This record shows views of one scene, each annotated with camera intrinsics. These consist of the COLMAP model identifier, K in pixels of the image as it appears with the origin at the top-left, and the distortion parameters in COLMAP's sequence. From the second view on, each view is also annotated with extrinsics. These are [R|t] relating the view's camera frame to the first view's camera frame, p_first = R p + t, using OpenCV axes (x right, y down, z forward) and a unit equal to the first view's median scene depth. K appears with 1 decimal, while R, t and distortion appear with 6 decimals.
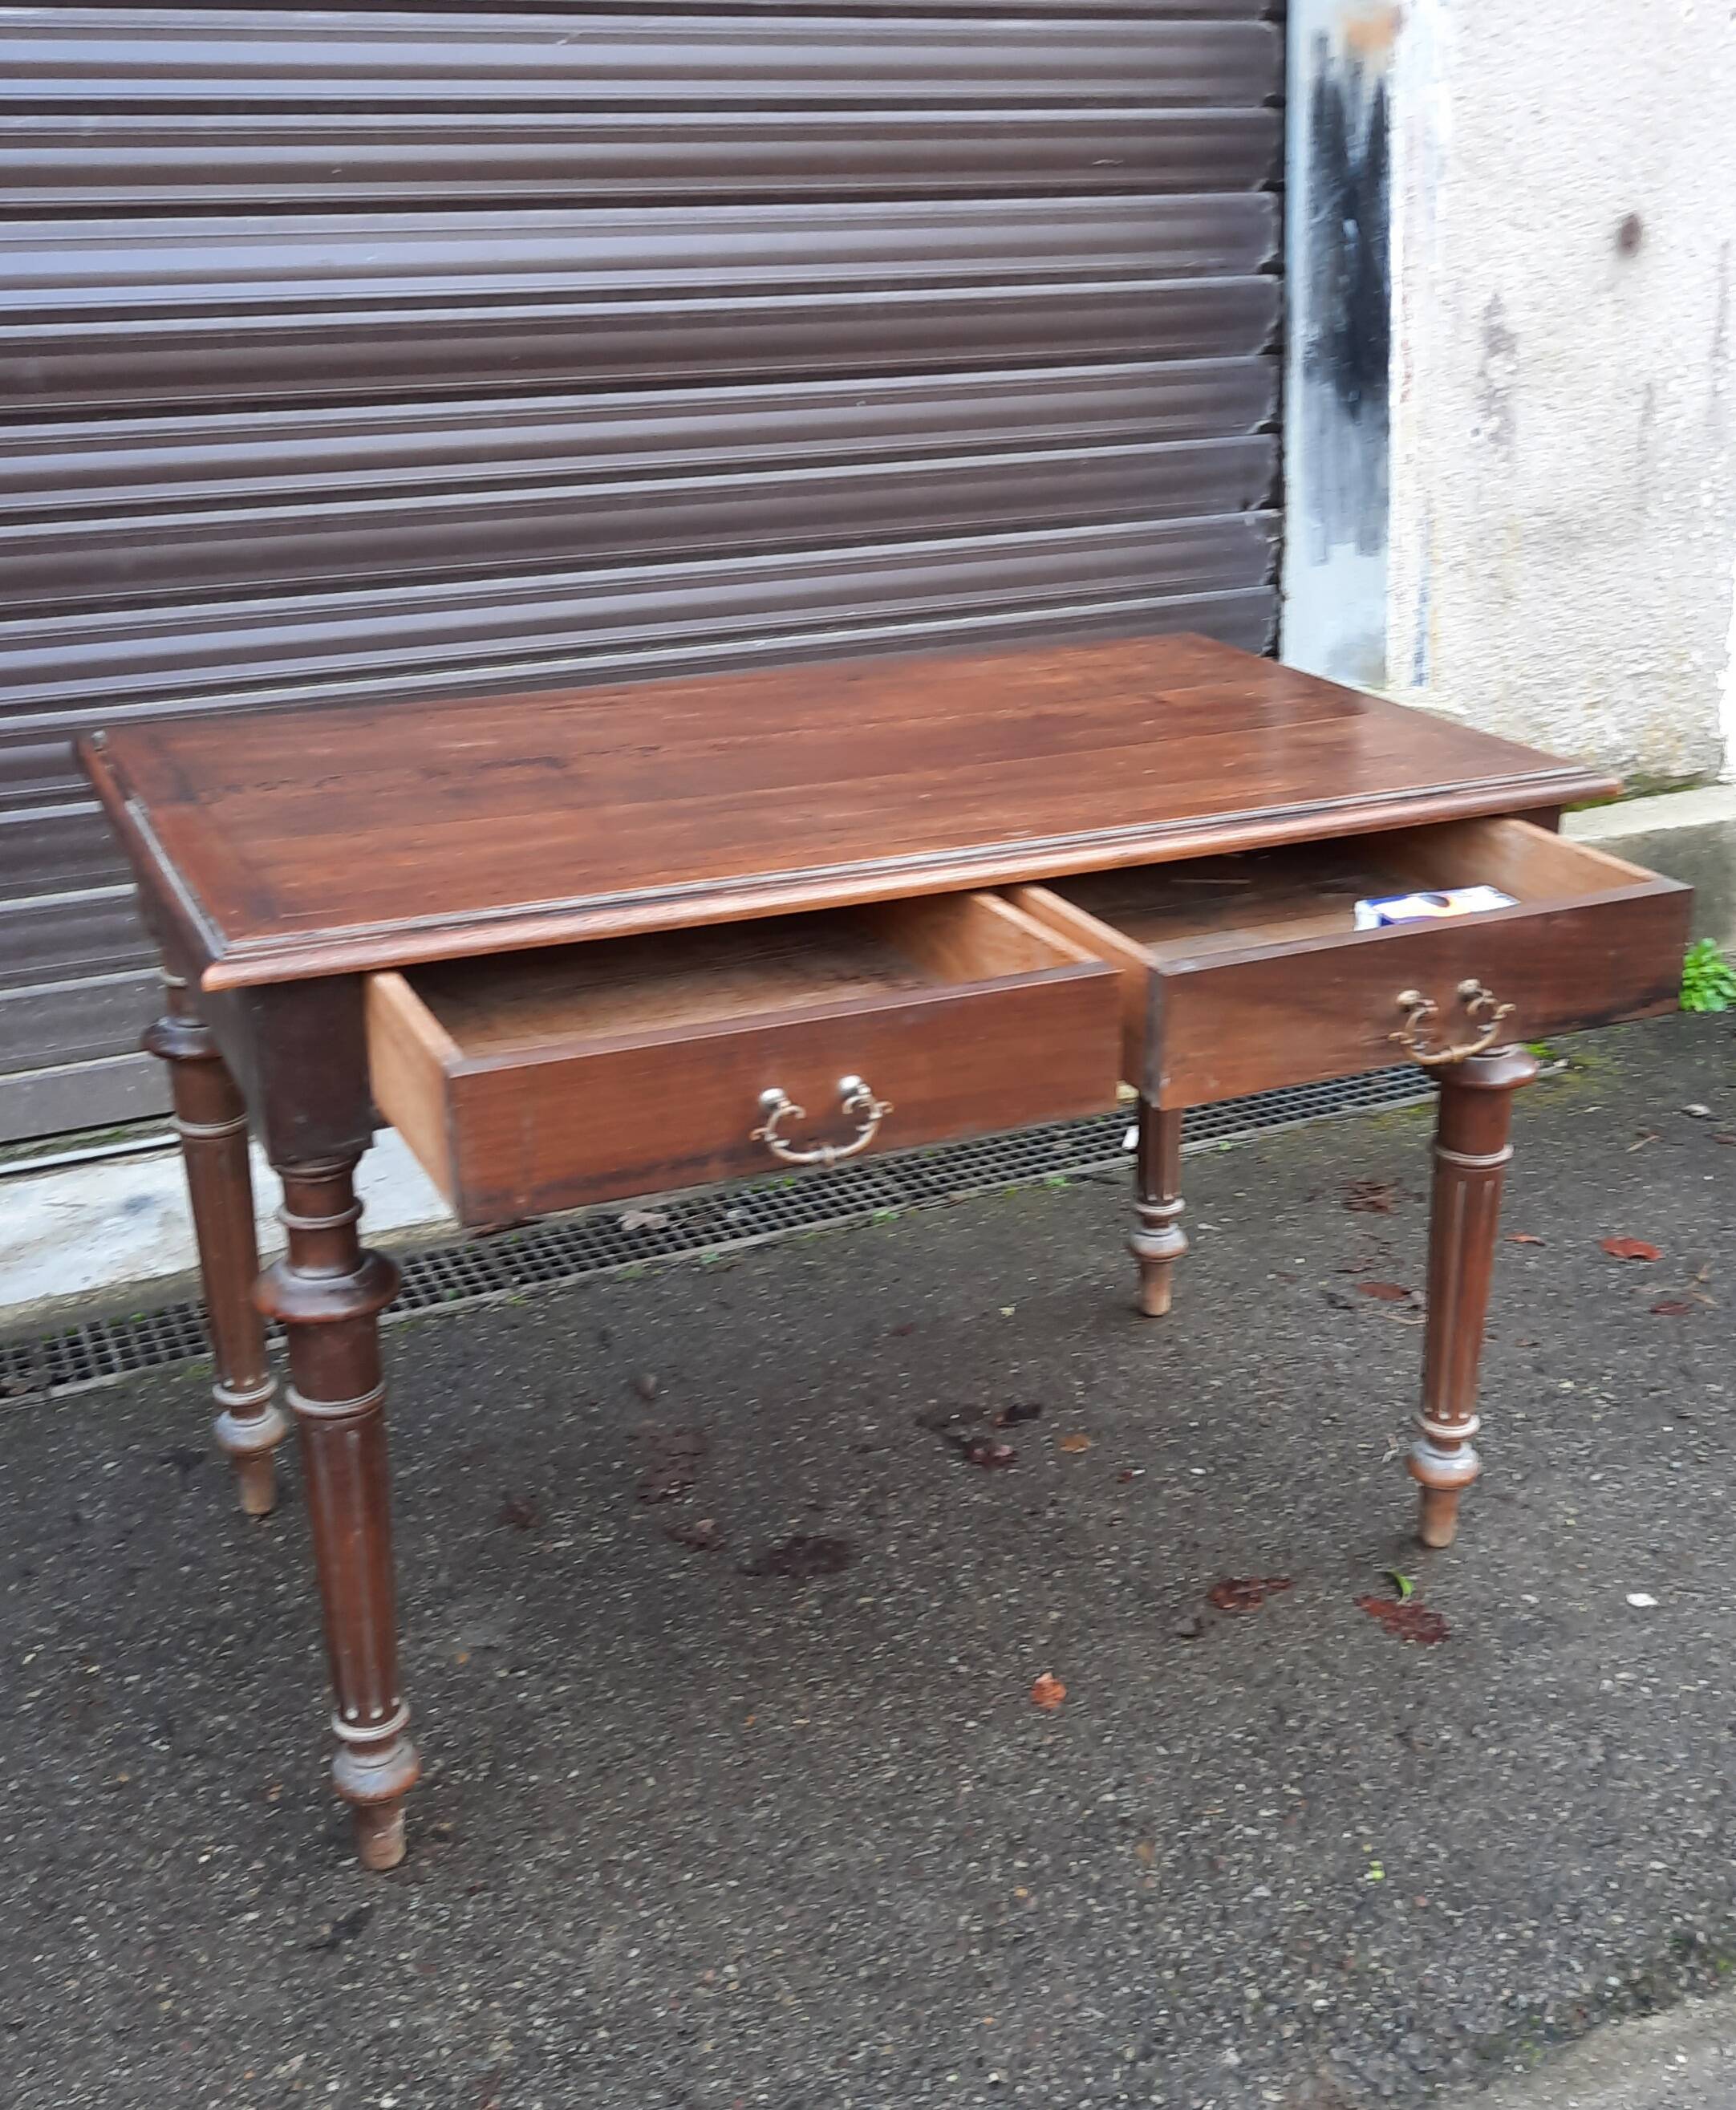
lens RADIAL K [[2273.2, 0, 951.1], [0, 2273.2, 1062.9], [0, 0, 1]] dist [0.070544, -0.115794]
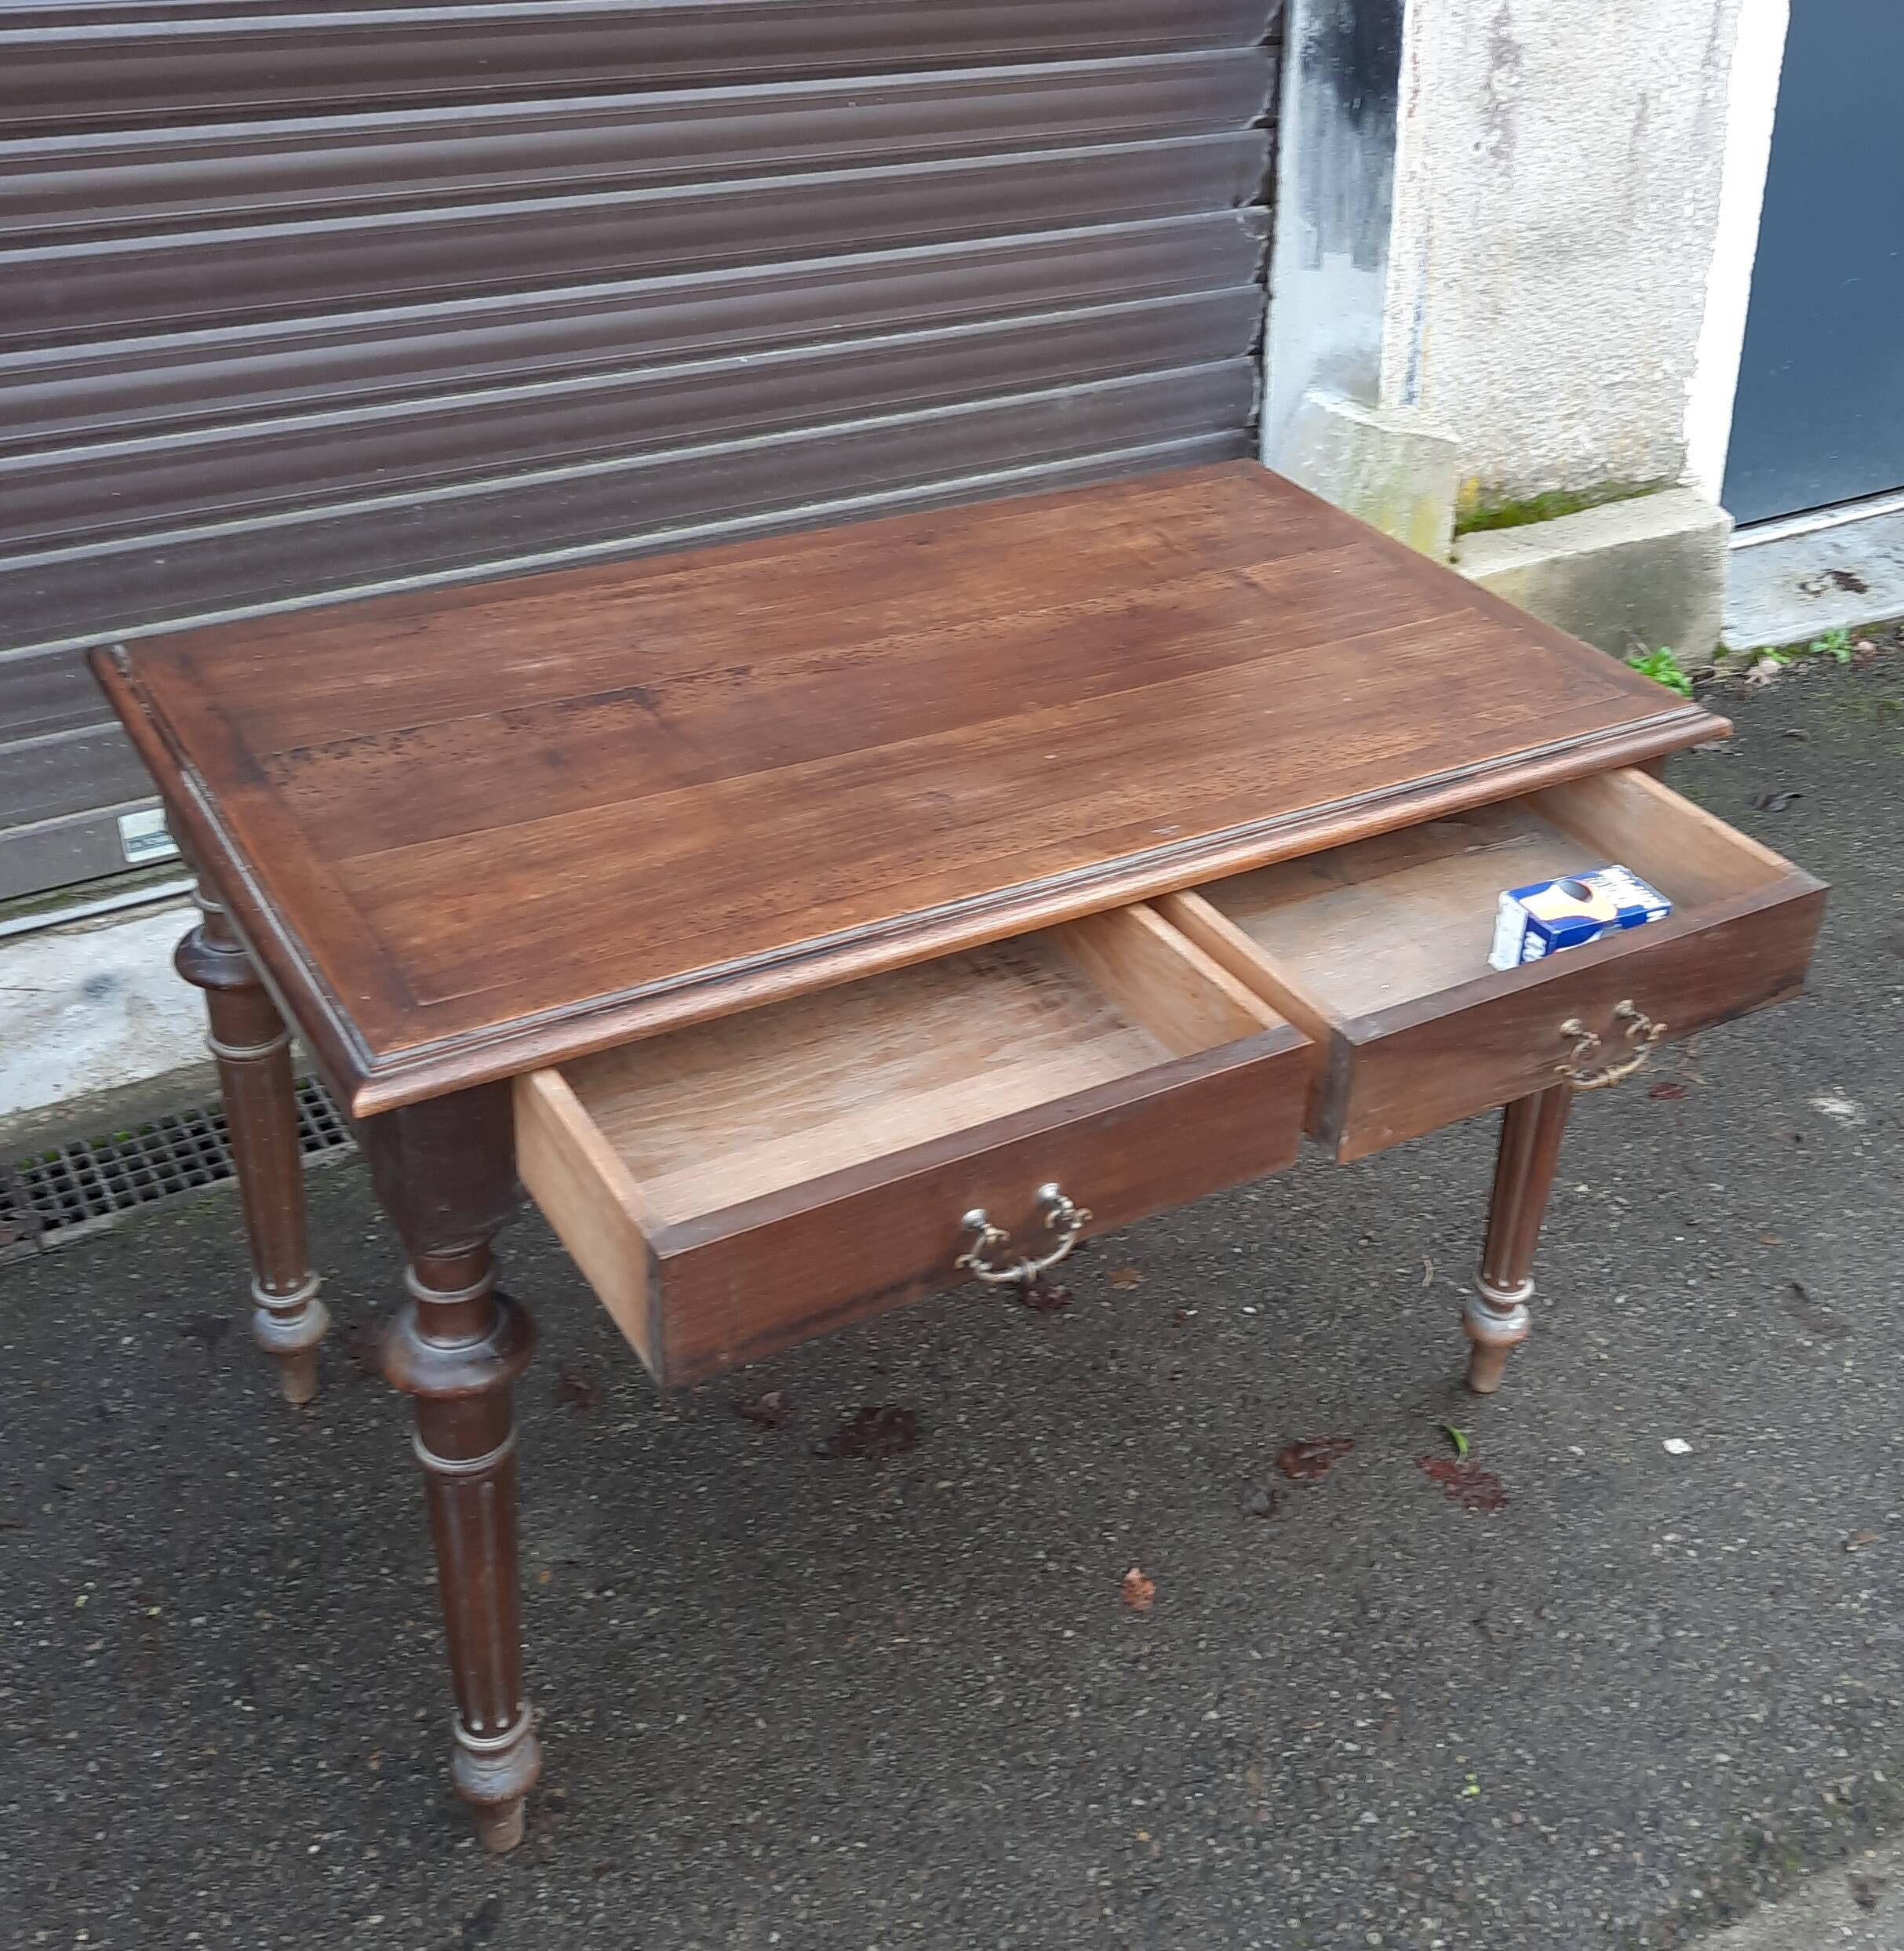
lens RADIAL K [[2237.9, 0, 1101.6], [0, 2237.9, 851.4], [0, 0, 1]] dist [0.053180, -0.076119]
pose [[0.990360, -0.005824, 0.138394, -0.105815], [-0.014324, 0.989453, 0.144143, -0.187059], [-0.137773, -0.144736, 0.979832, 0.061072]]
